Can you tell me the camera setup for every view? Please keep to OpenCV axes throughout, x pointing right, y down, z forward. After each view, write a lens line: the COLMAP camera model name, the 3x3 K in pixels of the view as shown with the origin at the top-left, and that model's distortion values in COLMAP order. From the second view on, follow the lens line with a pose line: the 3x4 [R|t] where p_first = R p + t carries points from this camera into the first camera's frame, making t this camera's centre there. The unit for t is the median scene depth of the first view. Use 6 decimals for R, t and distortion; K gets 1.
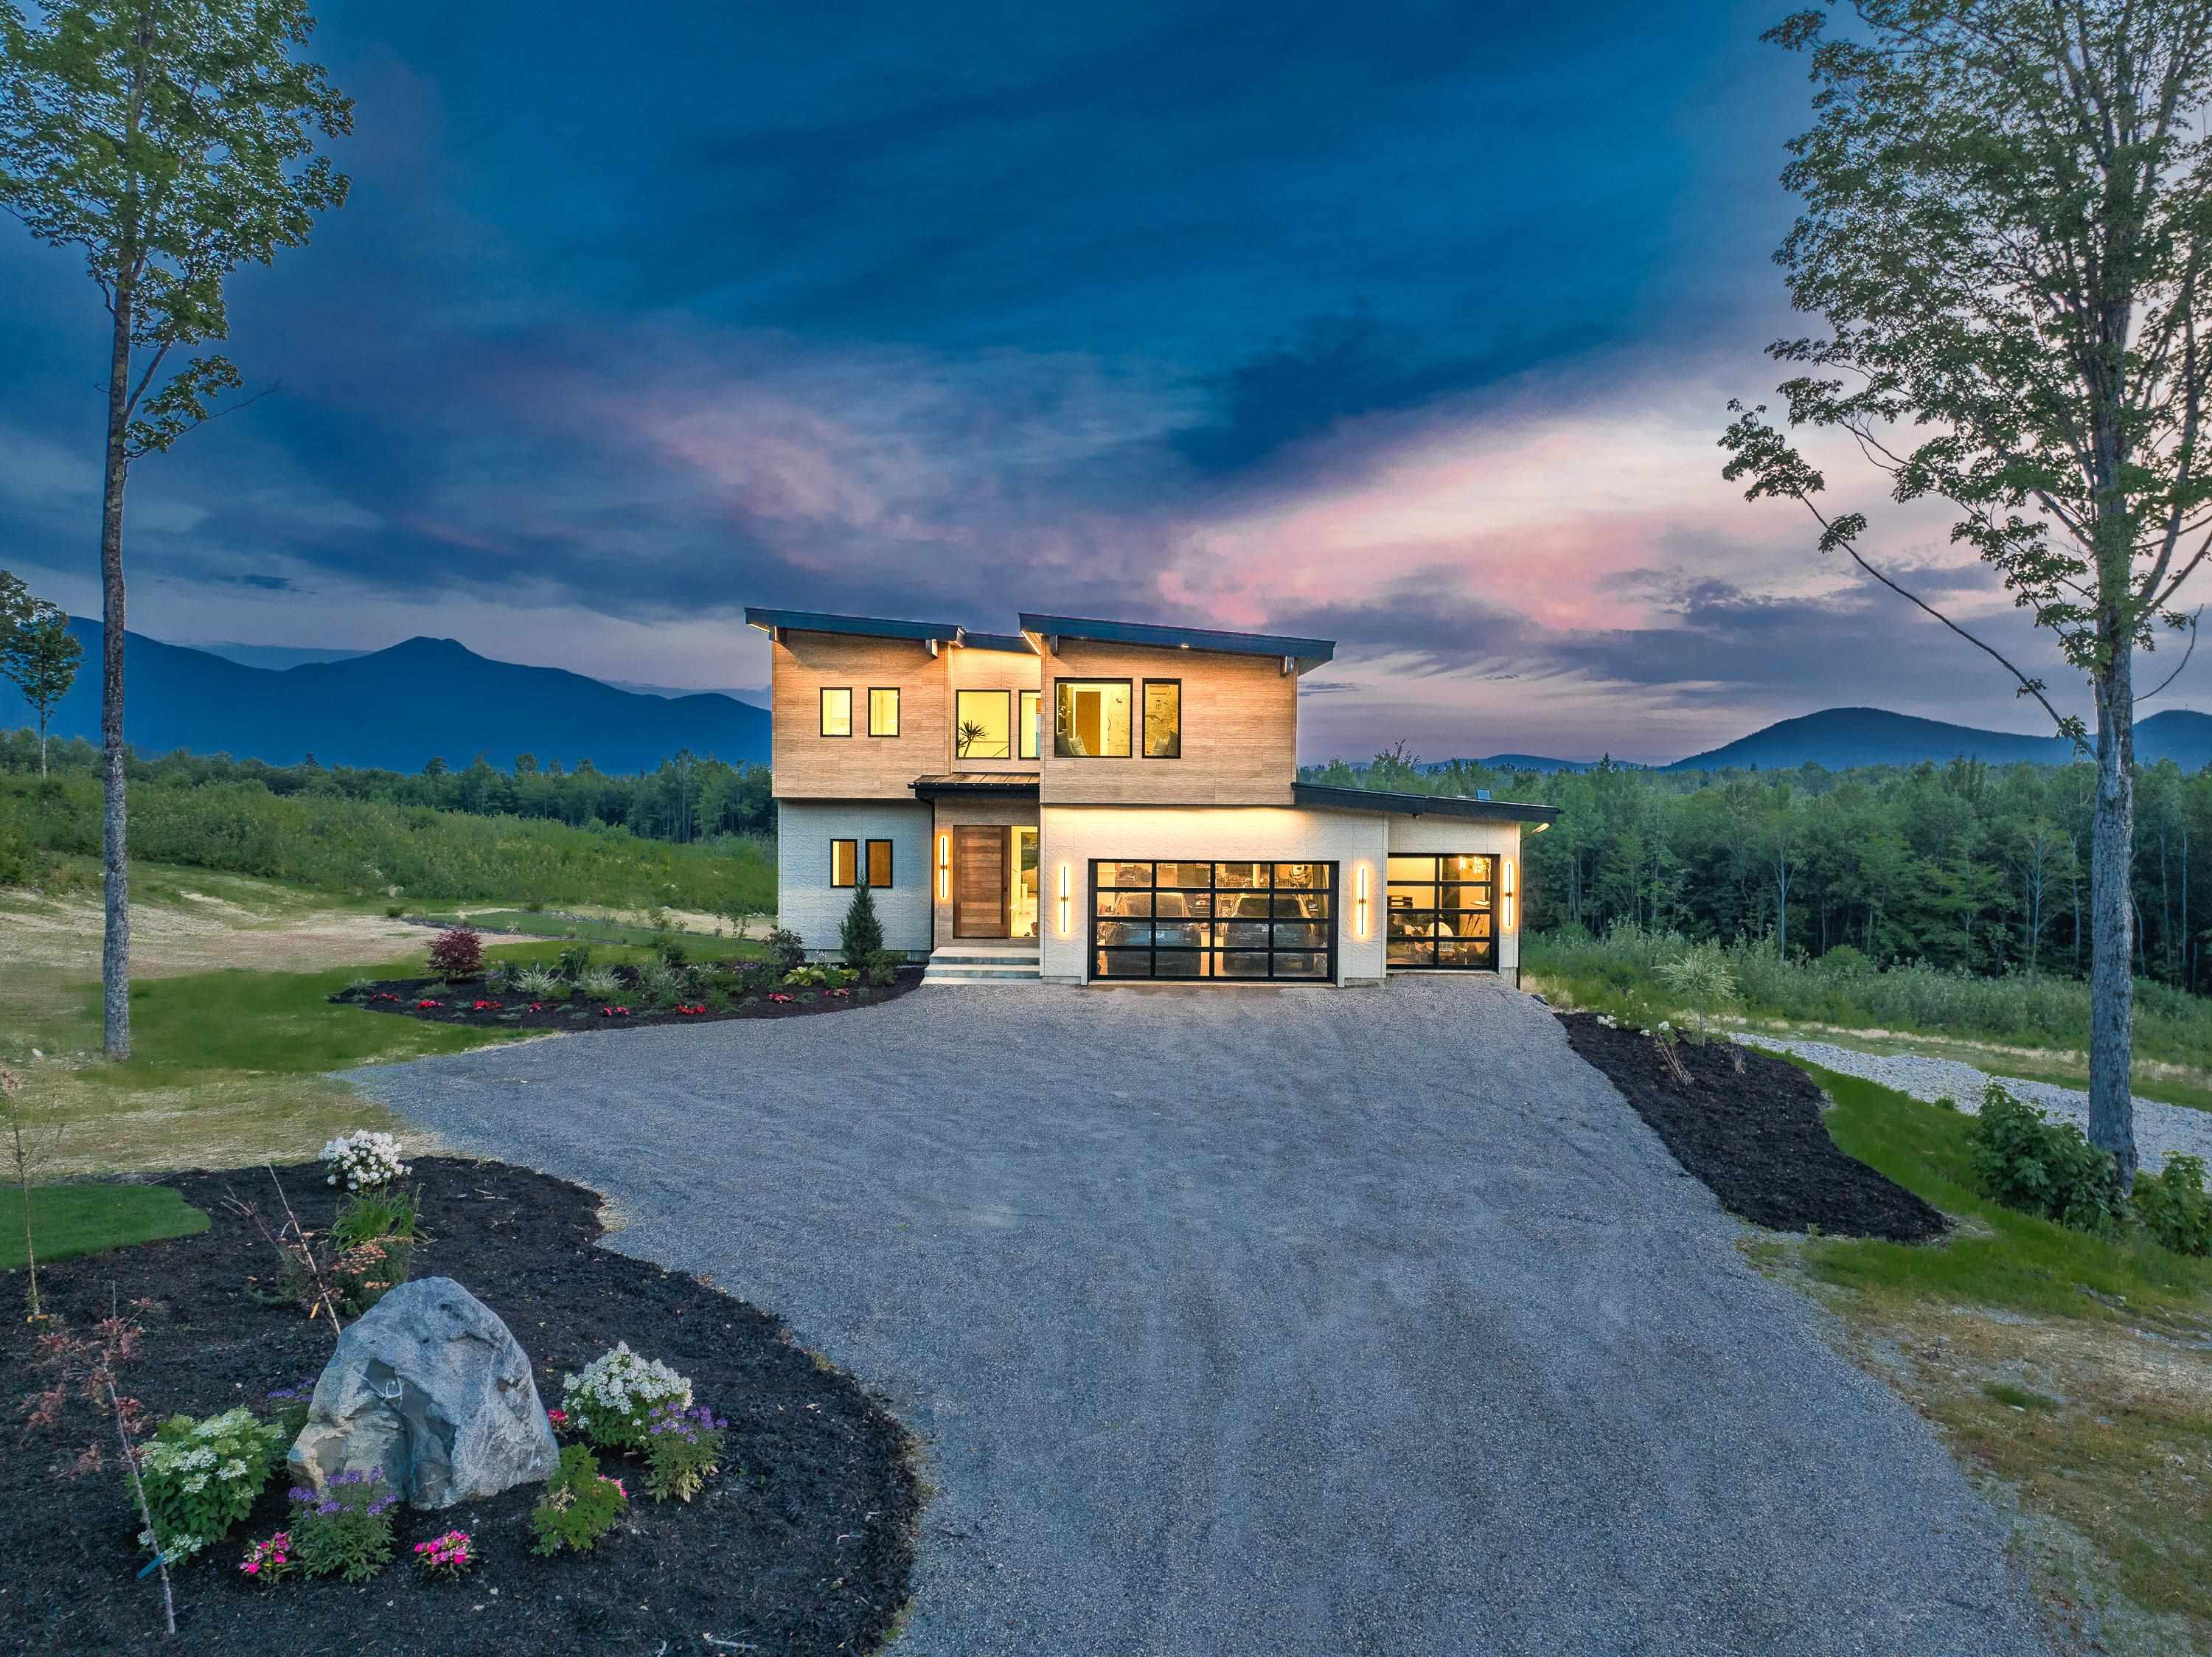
lens RADIAL K [[1554.1, 0, 1101.3], [0, 1554.1, 828.7], [0, 0, 1]] dist [-0.034719, 0.000461]
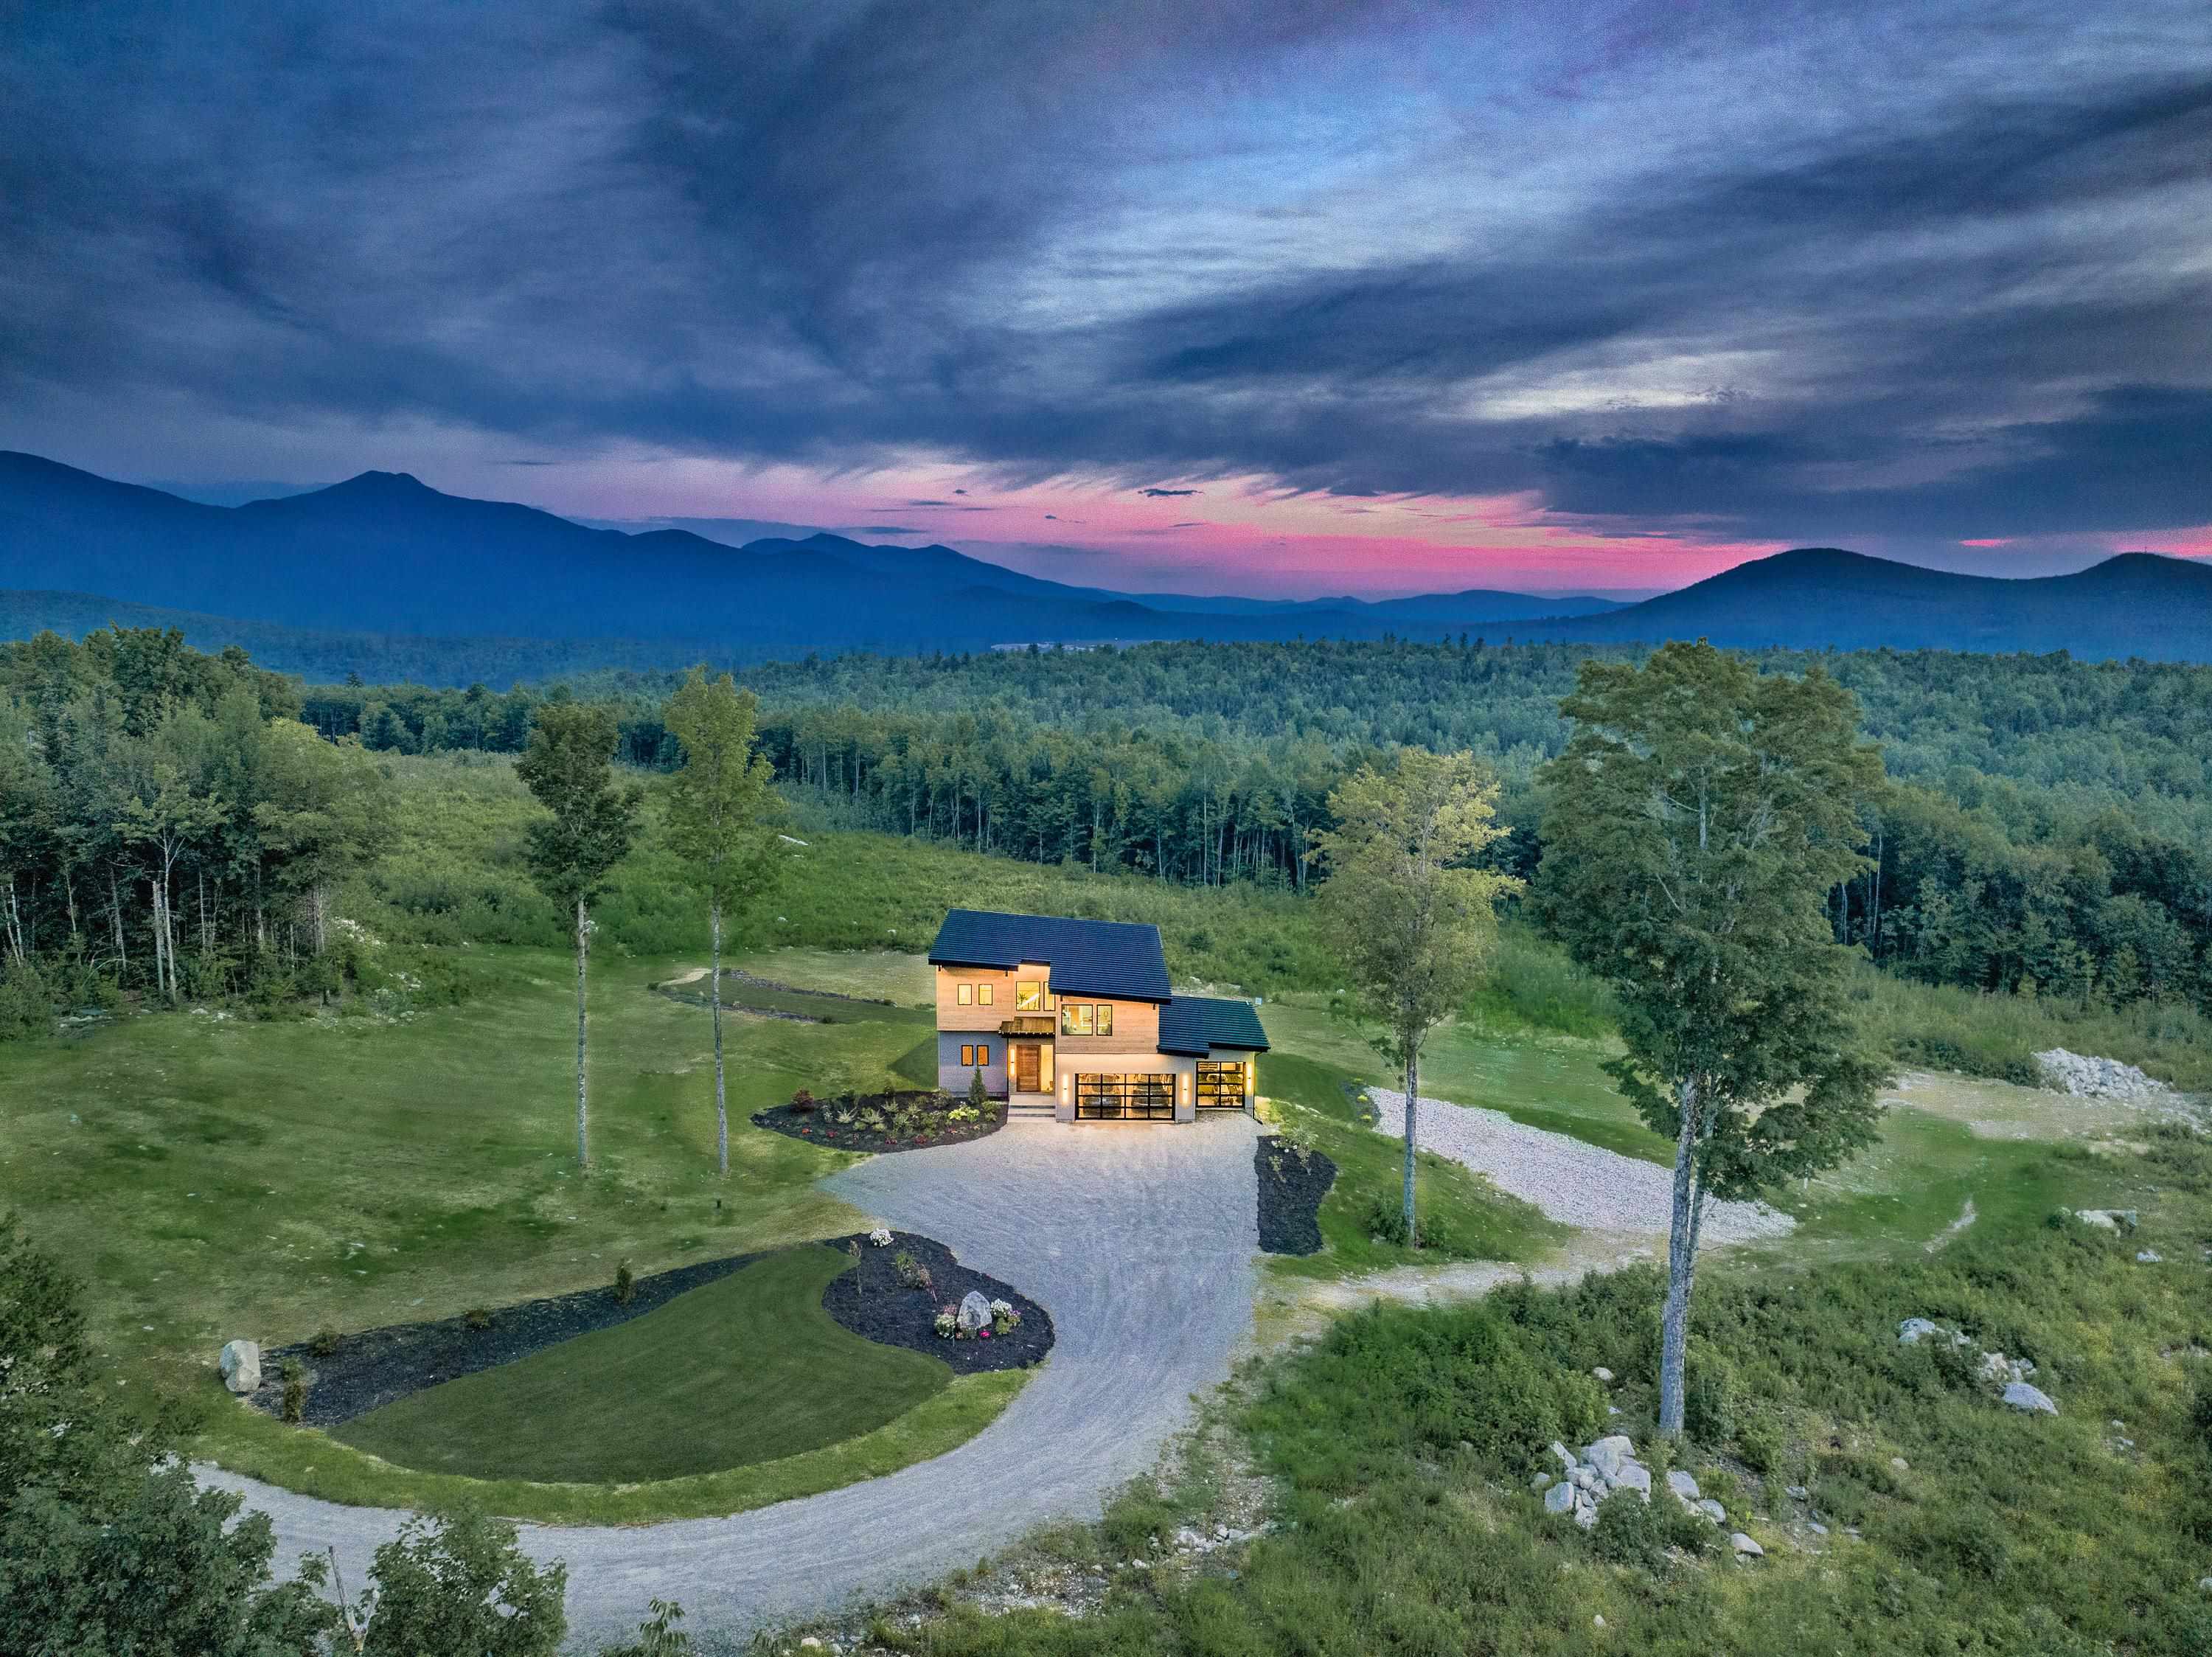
lens RADIAL K [[1554.1, 0, 1105.3], [0, 1554.1, 804.9], [0, 0, 1]] dist [-0.034719, 0.000461]
pose [[0.999746, -0.002540, 0.022408, -0.014741], [0.000515, 0.995949, 0.089913, -0.638481], [-0.022546, -0.089879, 0.995698, -1.449172]]
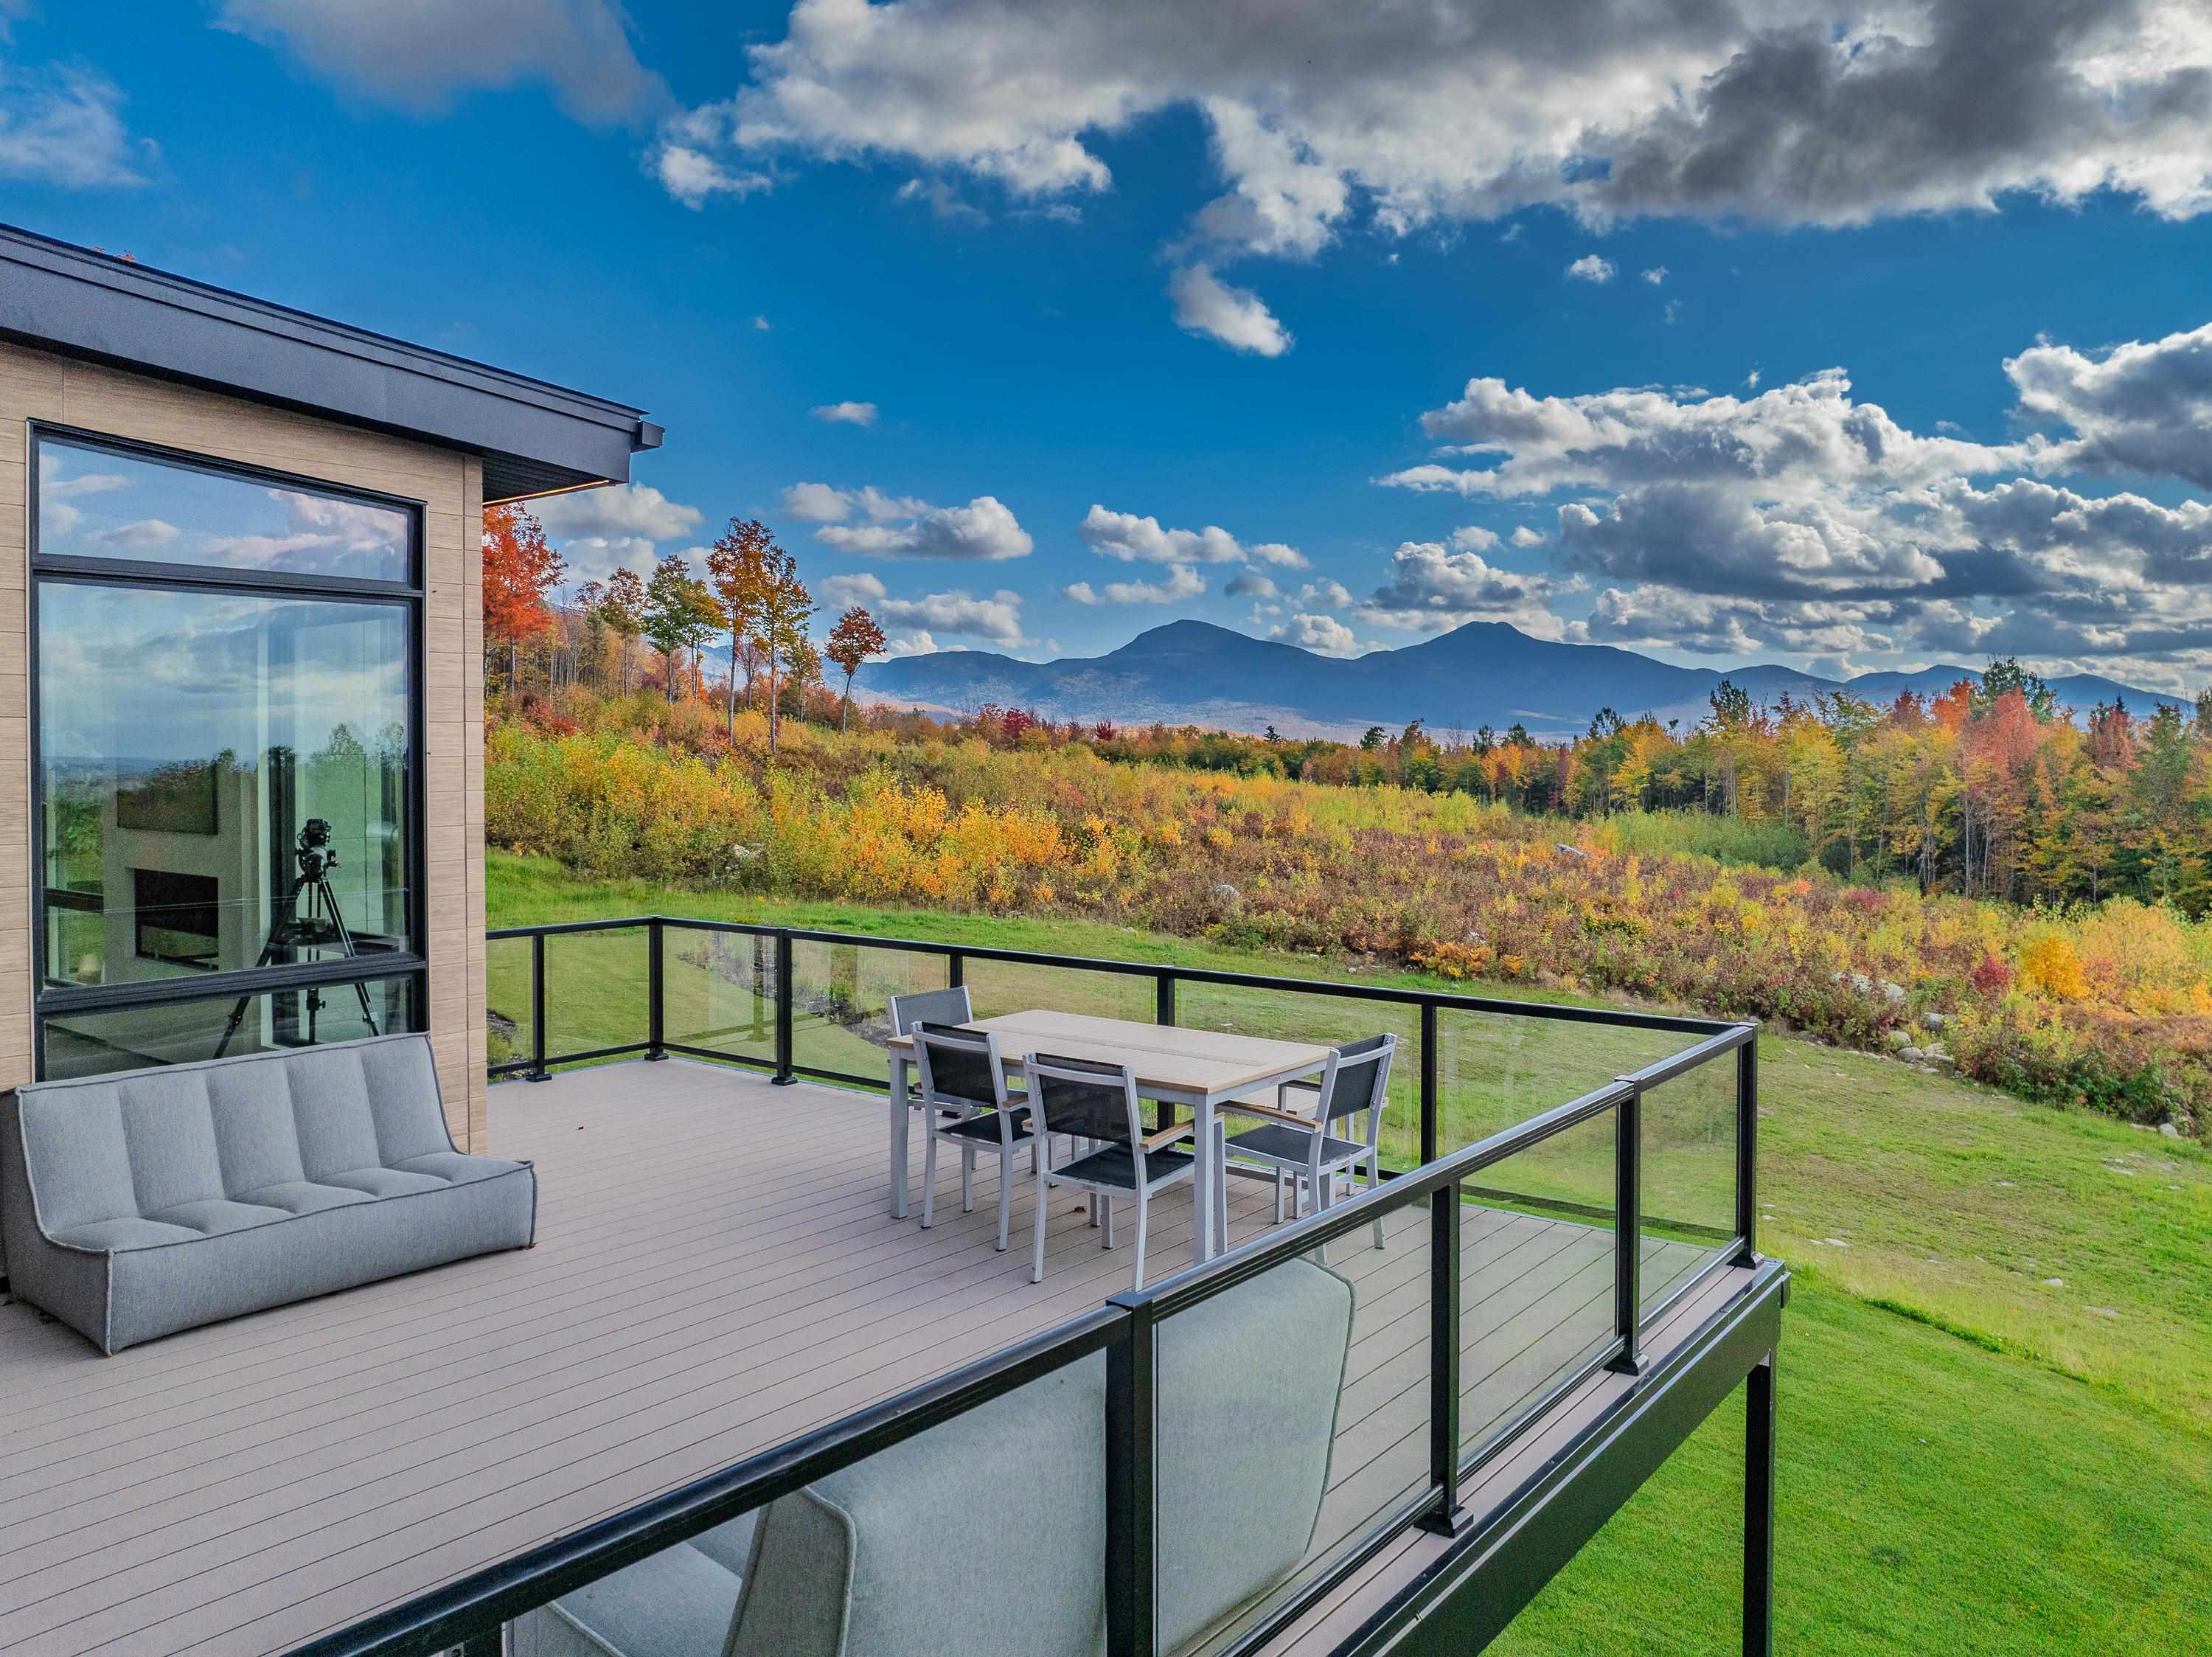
lens RADIAL K [[1554.1, 0, 1113.3], [0, 1554.1, 809.7], [0, 0, 1]] dist [-0.034719, 0.000461]
pose [[0.797054, 0.003725, -0.603896, 0.174825], [-0.000583, 0.999985, 0.005398, -0.014034], [0.603908, -0.003951, 0.797045, 1.551445]]
